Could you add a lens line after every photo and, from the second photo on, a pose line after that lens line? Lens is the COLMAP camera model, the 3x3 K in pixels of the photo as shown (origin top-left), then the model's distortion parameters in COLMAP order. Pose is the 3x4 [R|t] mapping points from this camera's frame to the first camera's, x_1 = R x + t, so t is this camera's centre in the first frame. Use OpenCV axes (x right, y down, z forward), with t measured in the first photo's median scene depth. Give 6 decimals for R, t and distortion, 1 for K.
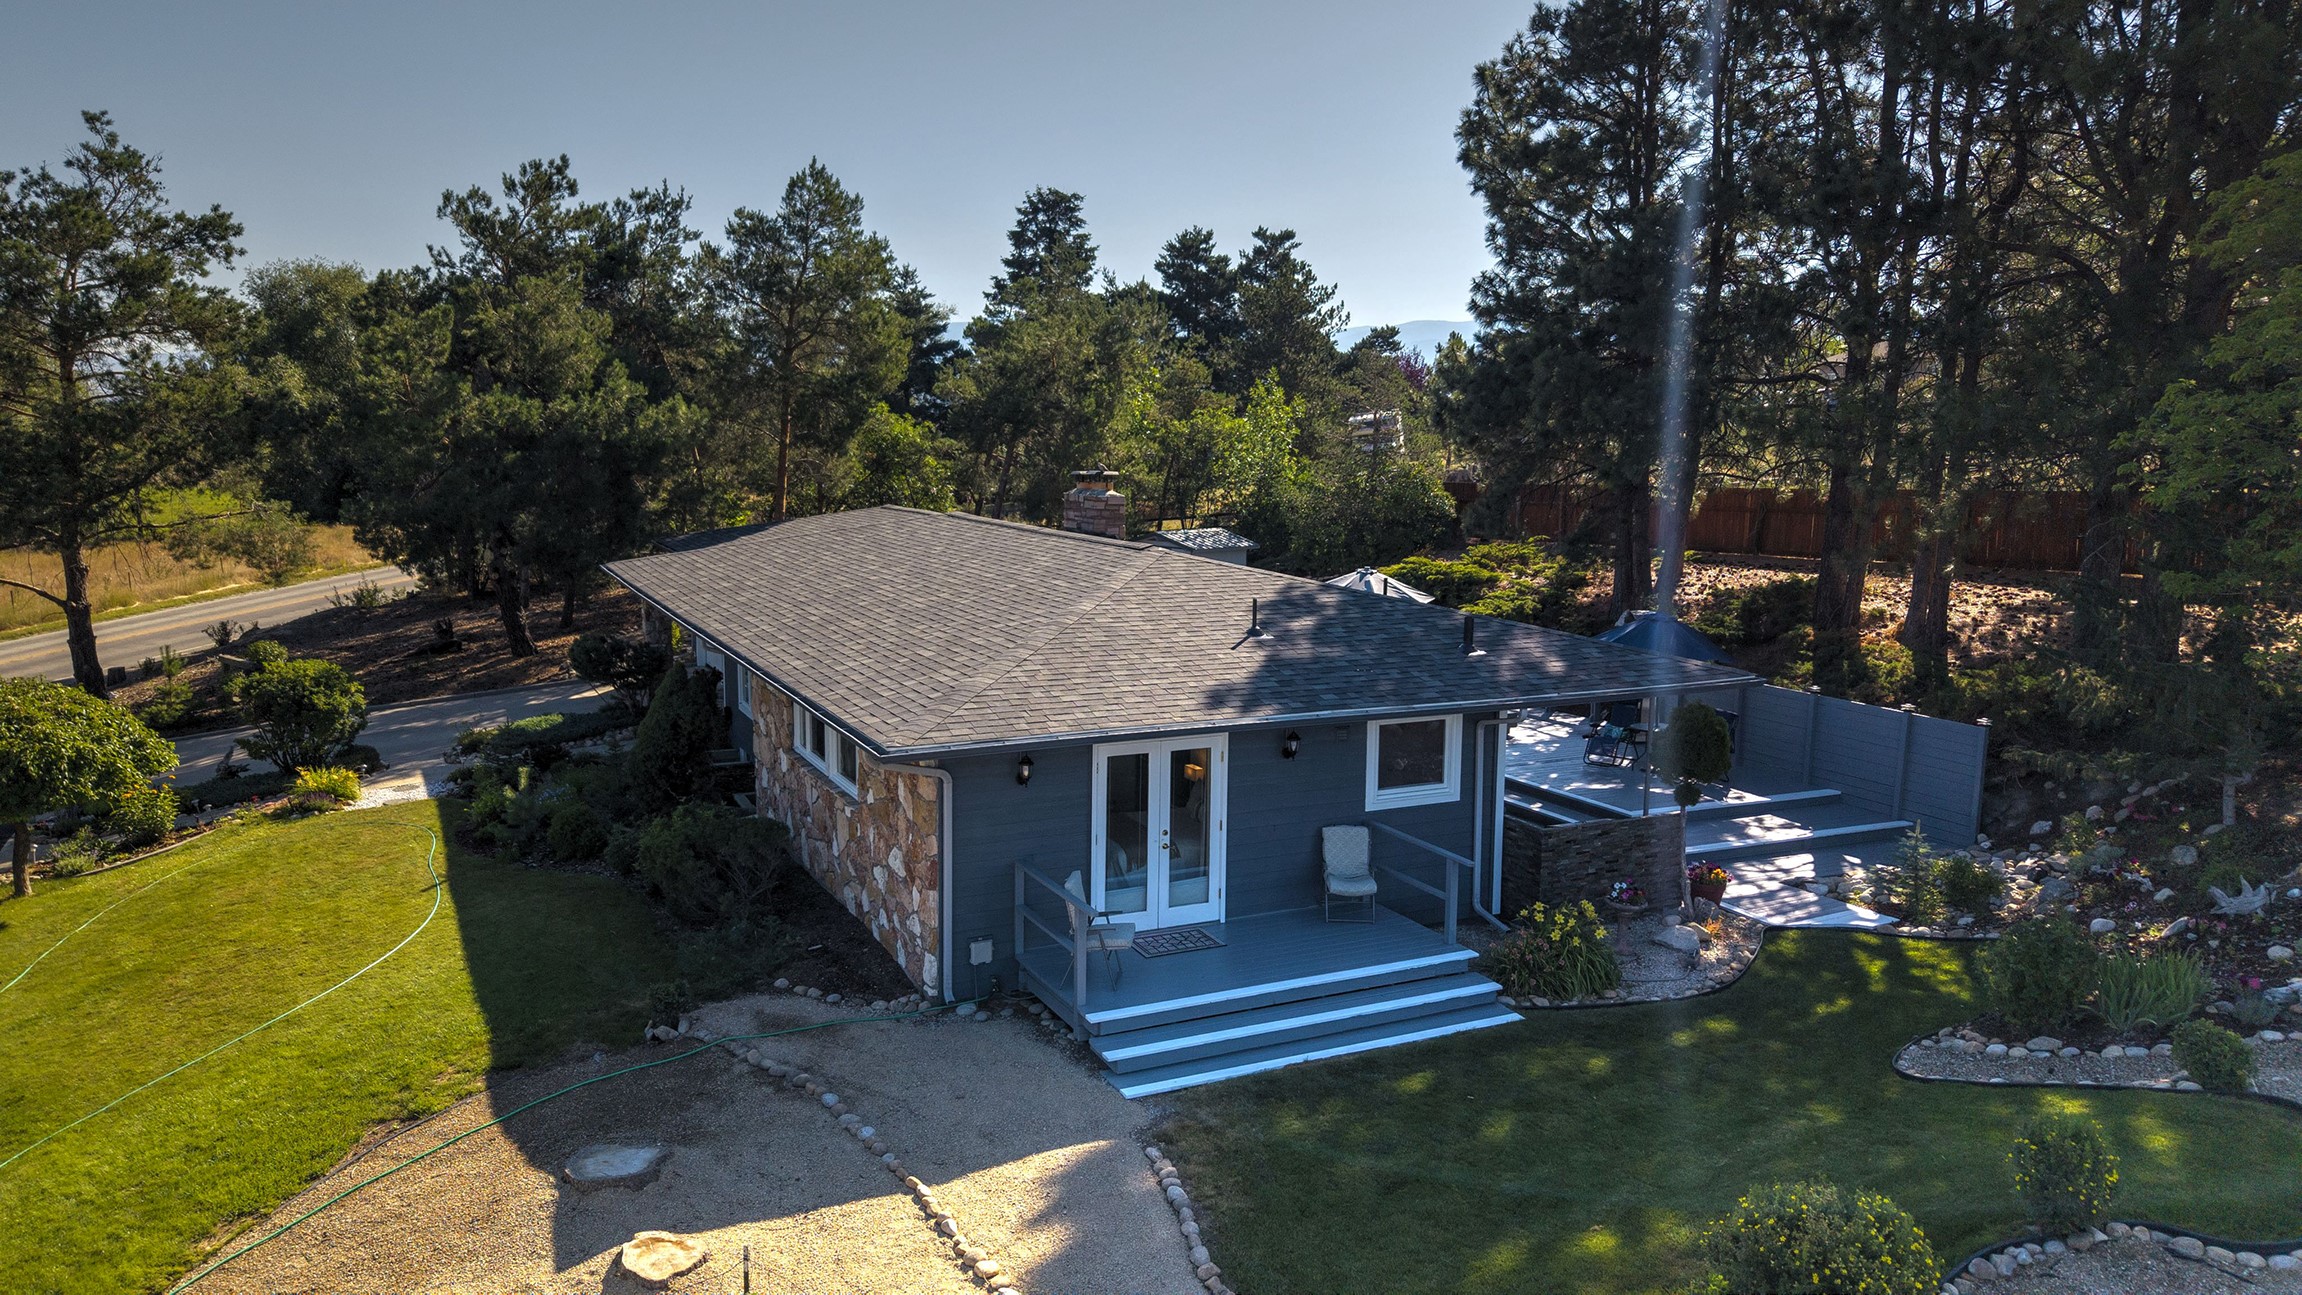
lens RADIAL K [[1542.0, 0, 1153.4], [0, 1542.0, 650.3], [0, 0, 1]] dist [0.018681, -0.019314]
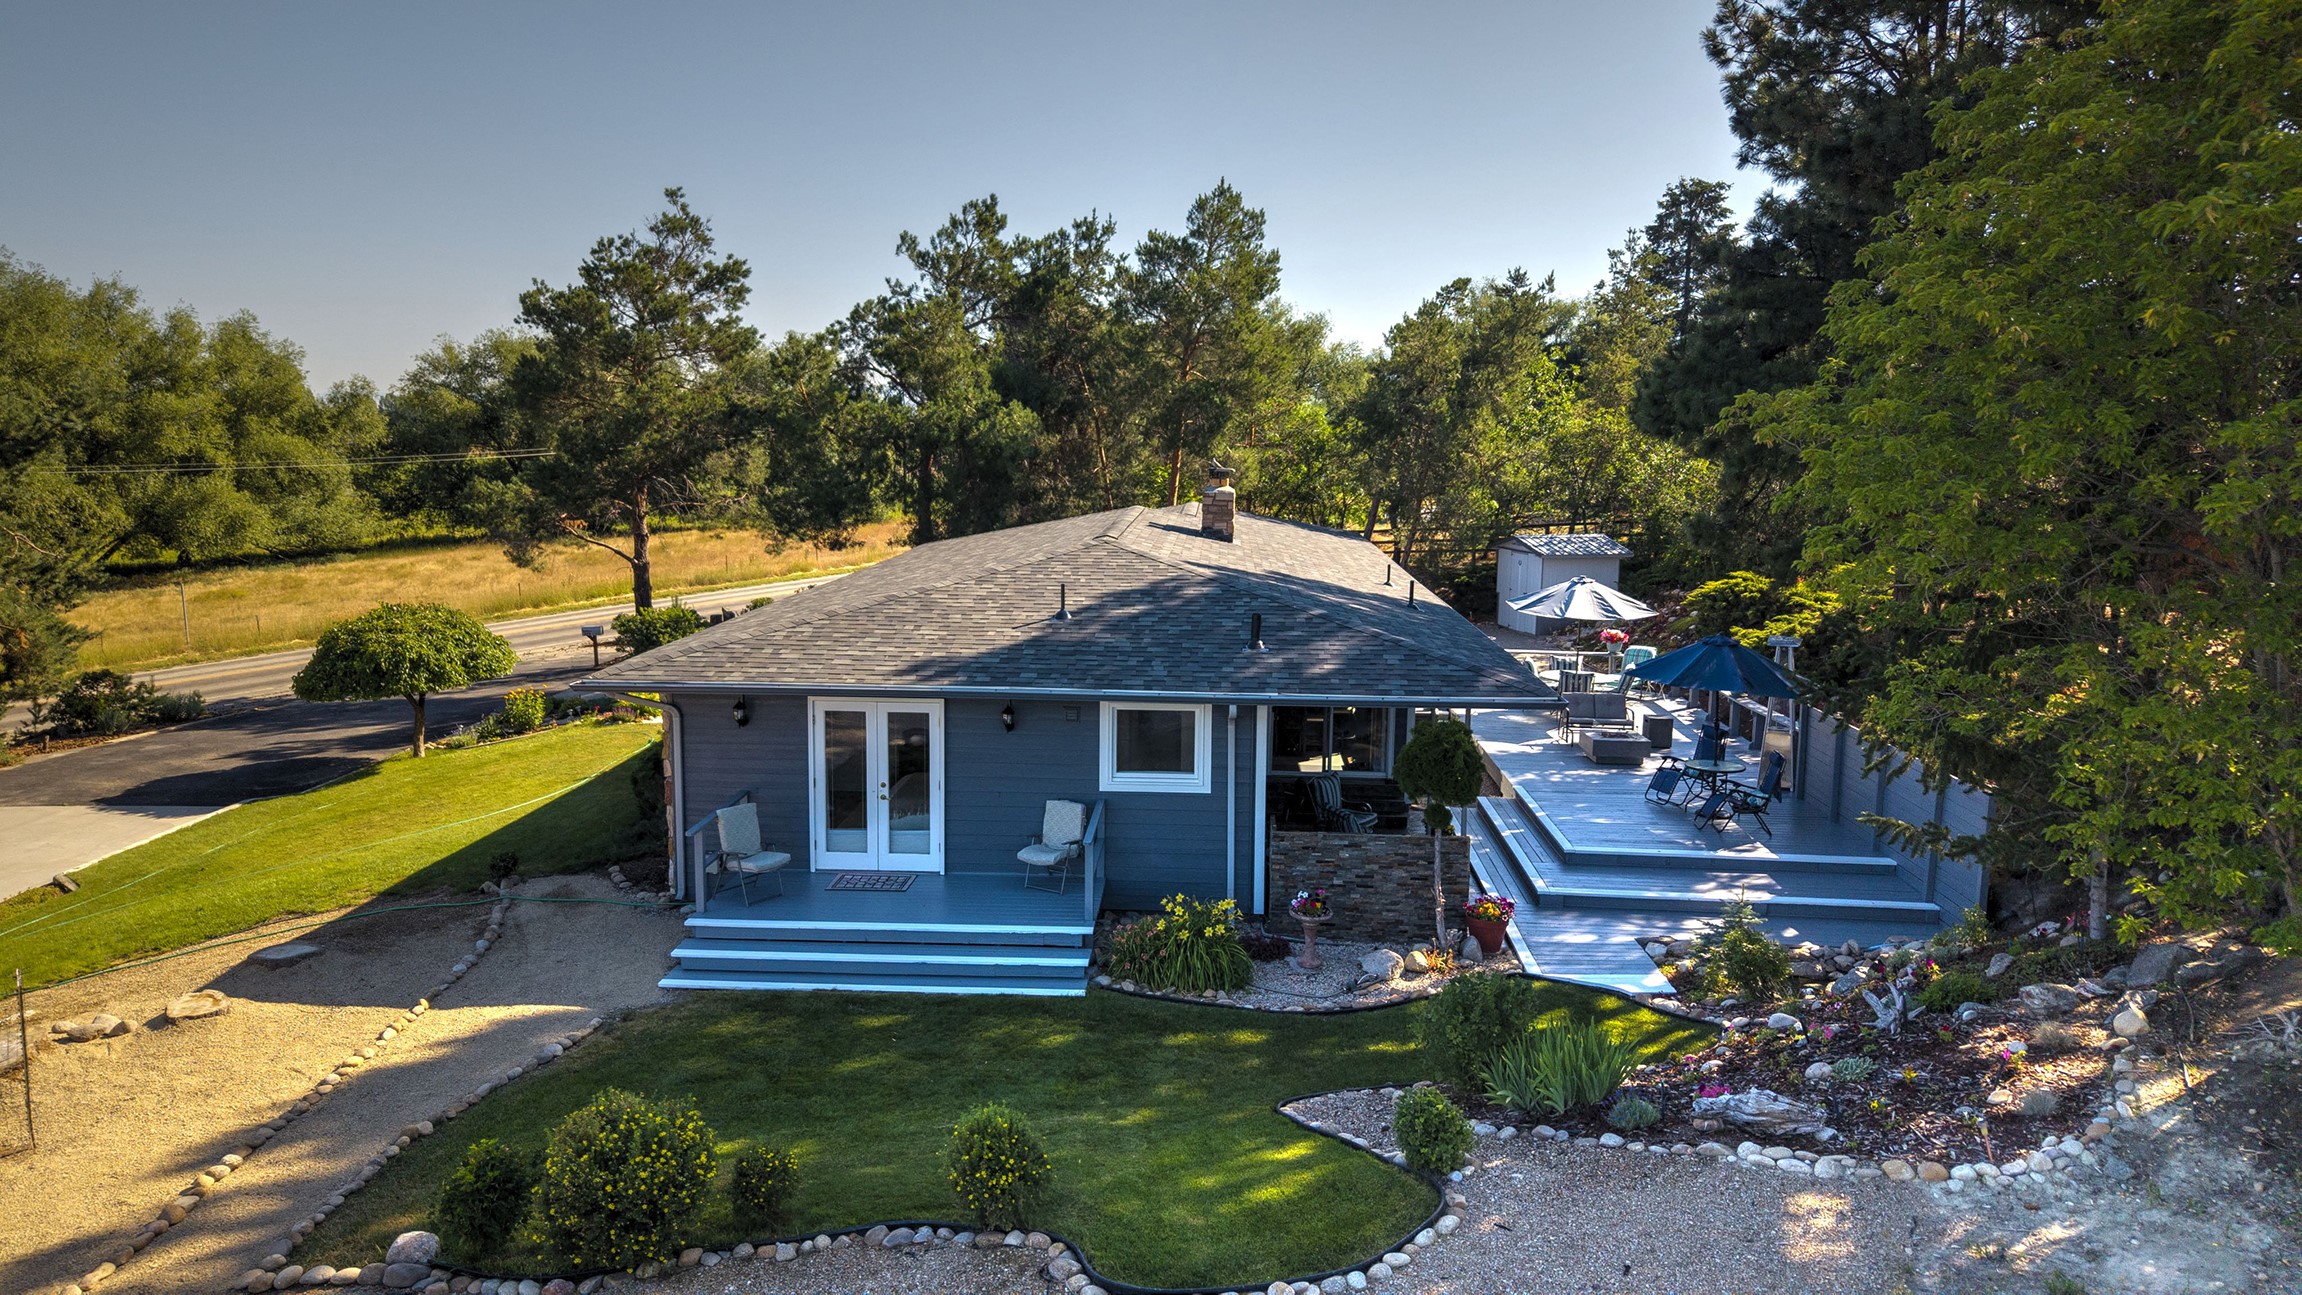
lens RADIAL K [[1550.9, 0, 1150.4], [0, 1550.9, 635.7], [0, 0, 1]] dist [0.002957, 0.001735]
pose [[0.874379, 0.063941, -0.481012, 0.633867], [-0.070653, 0.997492, 0.004166, -0.005868], [0.480073, 0.030342, 0.876704, 0.098042]]
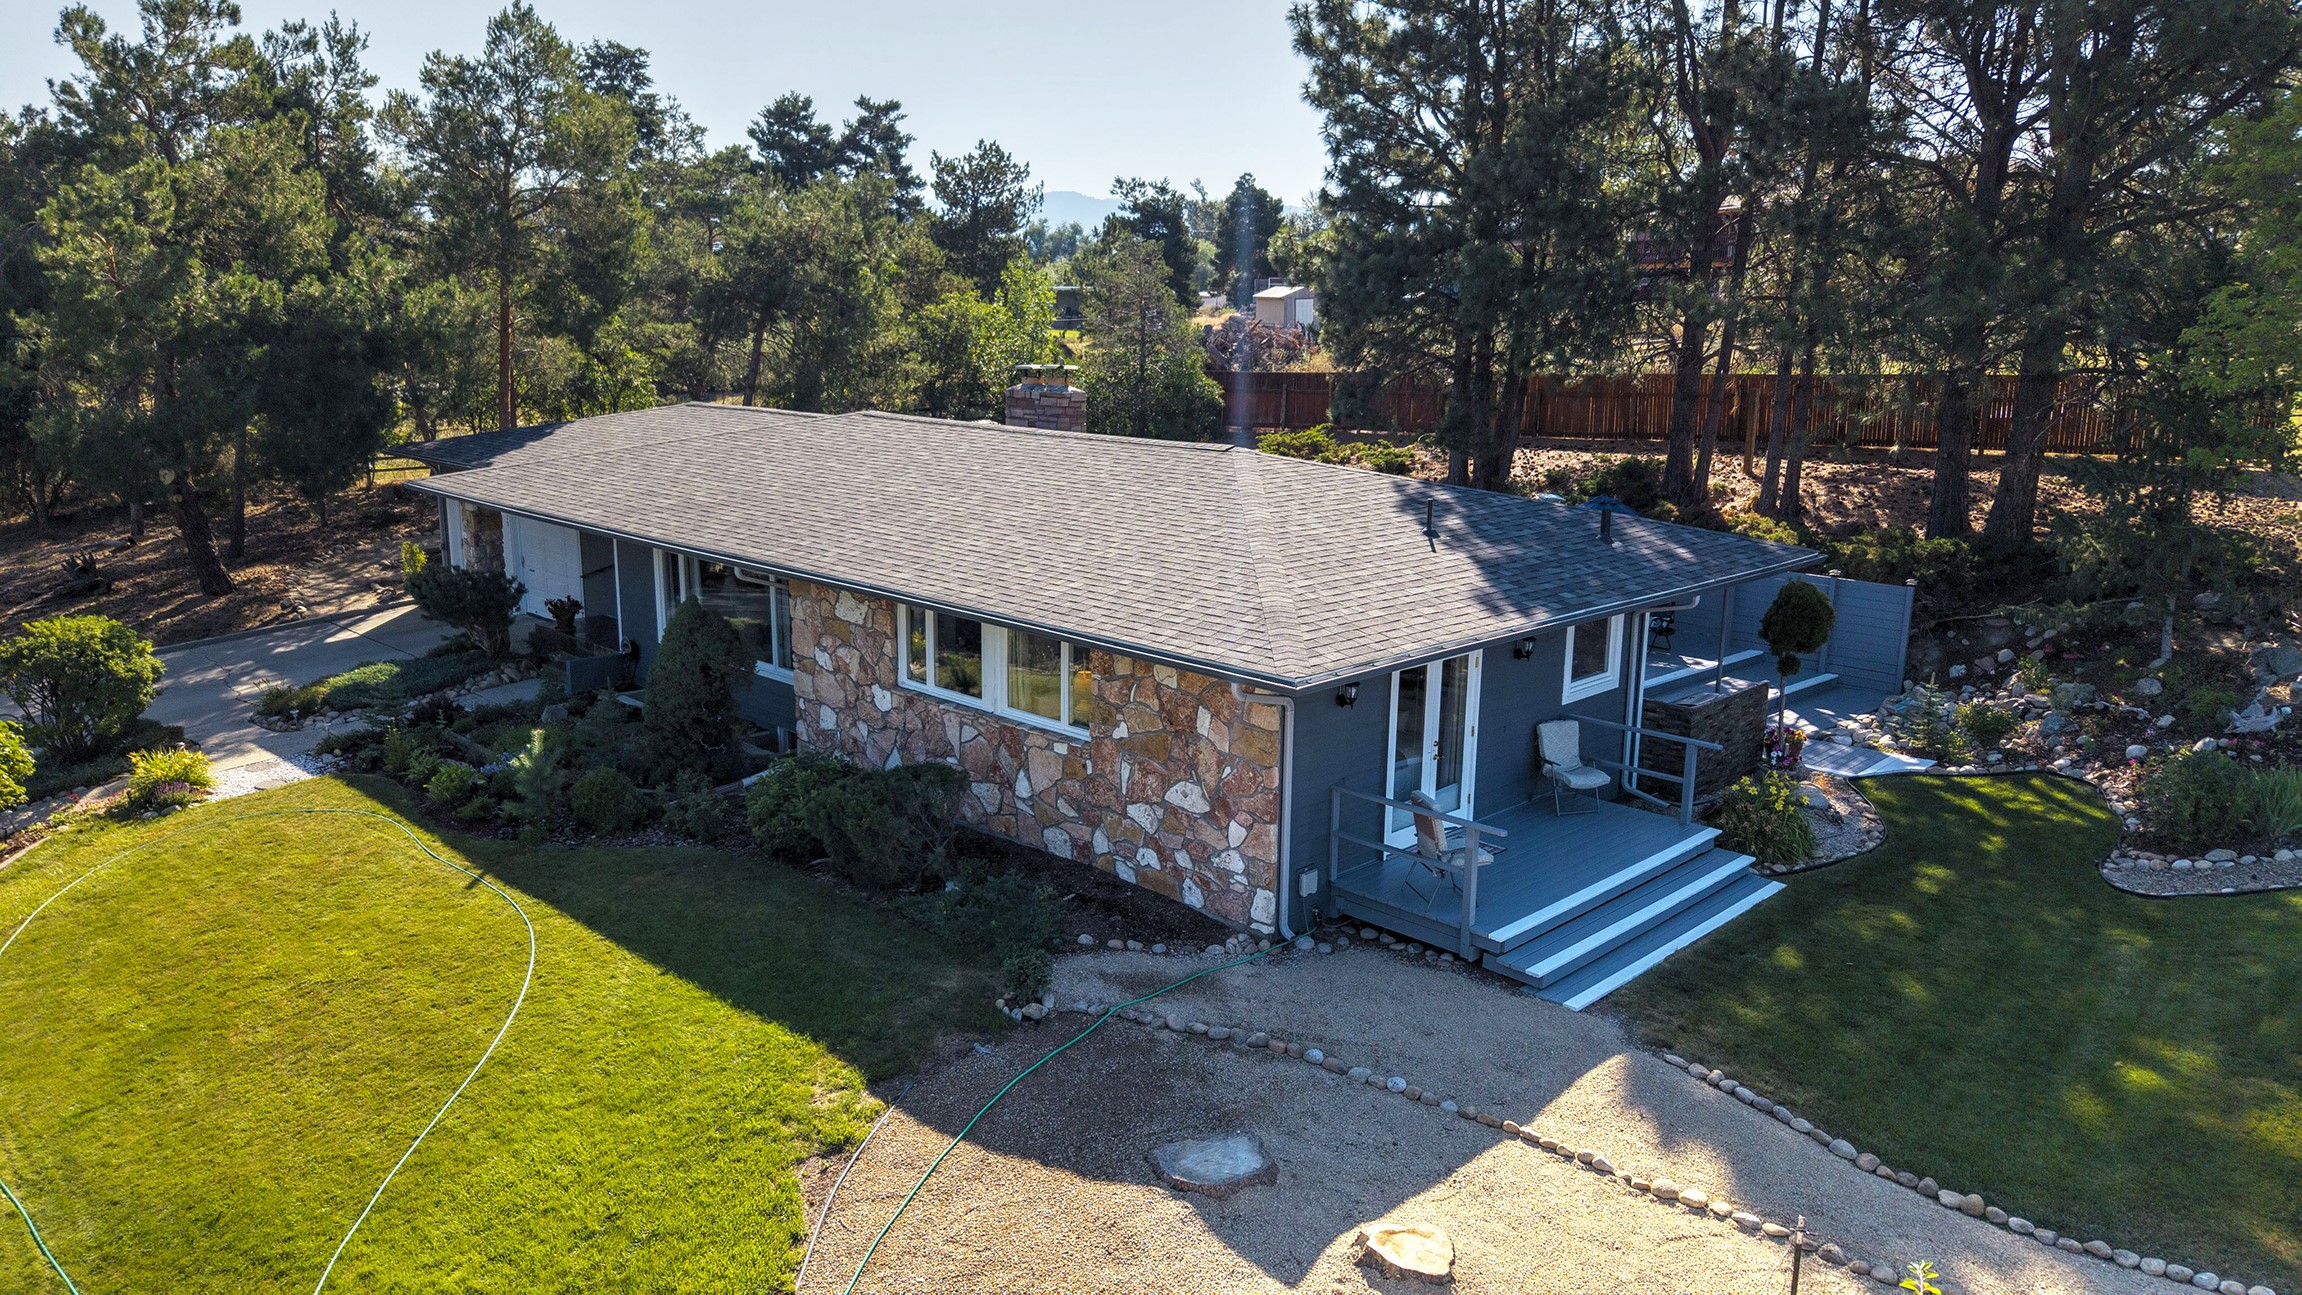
lens RADIAL K [[1542.0, 0, 1153.4], [0, 1542.0, 650.3], [0, 0, 1]] dist [0.018681, -0.019314]
pose [[0.945643, -0.068070, 0.318001, -0.423815], [0.043910, 0.995620, 0.082543, -0.026790], [-0.322227, -0.064093, 0.944490, 0.116761]]
